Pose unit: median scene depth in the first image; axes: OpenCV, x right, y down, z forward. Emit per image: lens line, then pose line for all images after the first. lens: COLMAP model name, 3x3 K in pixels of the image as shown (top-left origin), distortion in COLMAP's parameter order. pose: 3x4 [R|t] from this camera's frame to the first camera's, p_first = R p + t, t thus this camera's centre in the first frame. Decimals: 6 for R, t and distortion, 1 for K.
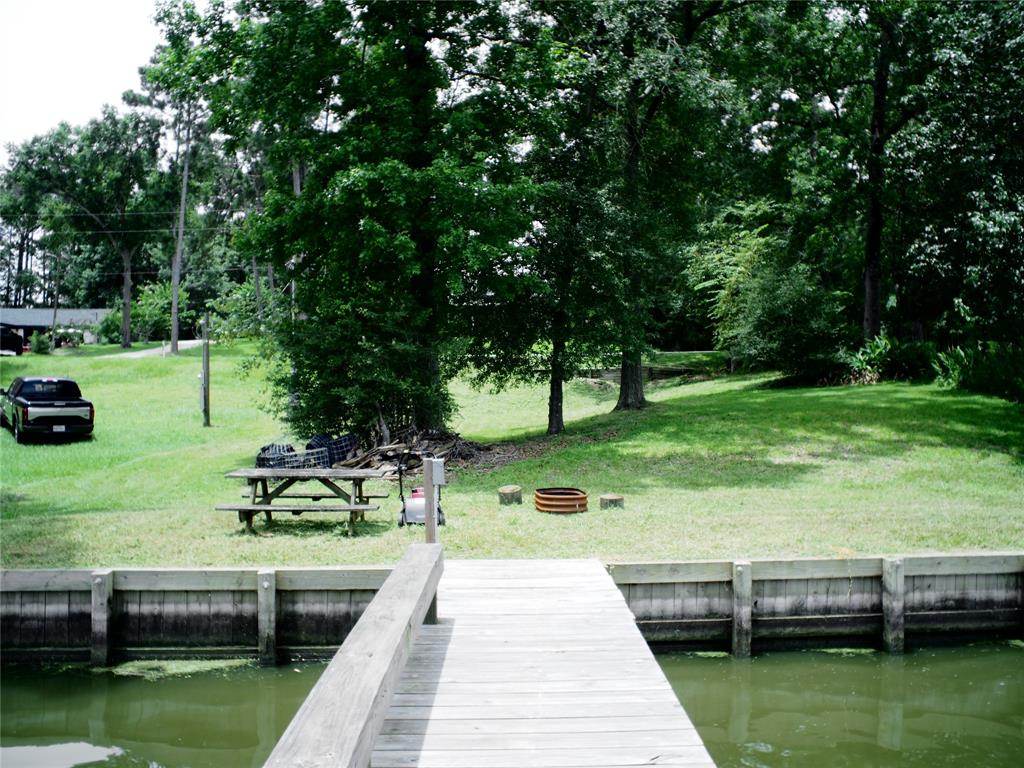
lens RADIAL K [[901.7, 0, 510.0], [0, 901.7, 388.2], [0, 0, 1]] dist [-0.121881, 0.109746]
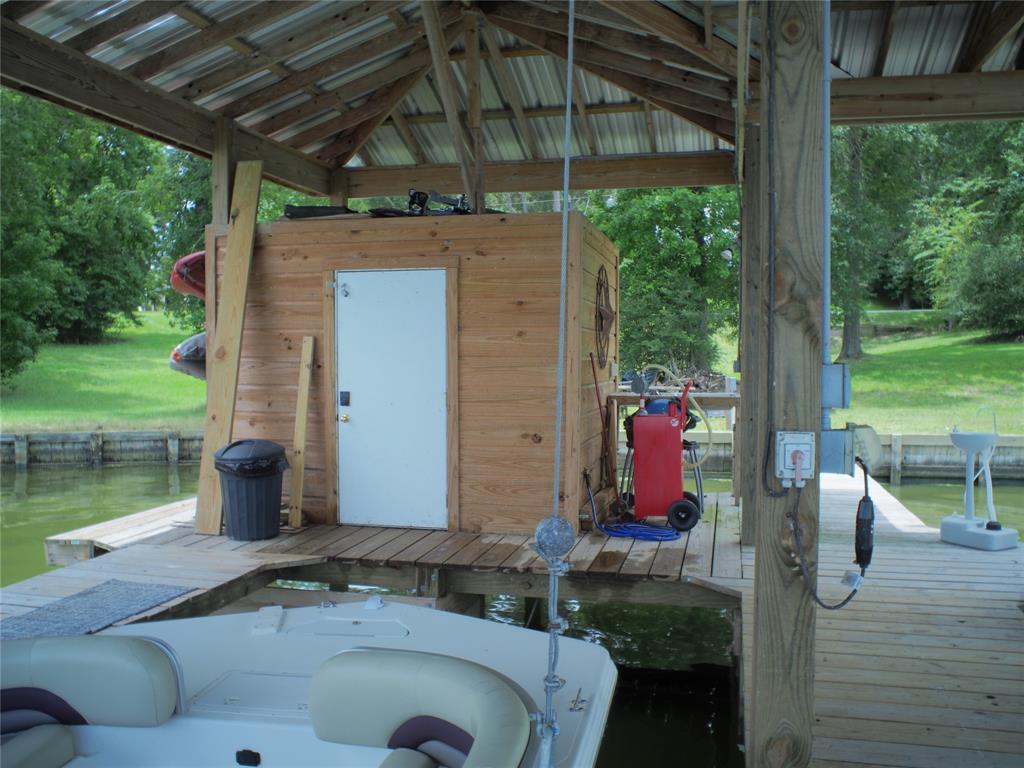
lens RADIAL K [[901.7, 0, 517.5], [0, 901.7, 387.7], [0, 0, 1]] dist [-0.121881, 0.109746]
pose [[0.971496, 0.016248, -0.236497, -0.025232], [-0.004511, 0.998735, 0.050085, 0.002580], [0.237012, -0.047591, 0.970340, -0.327548]]
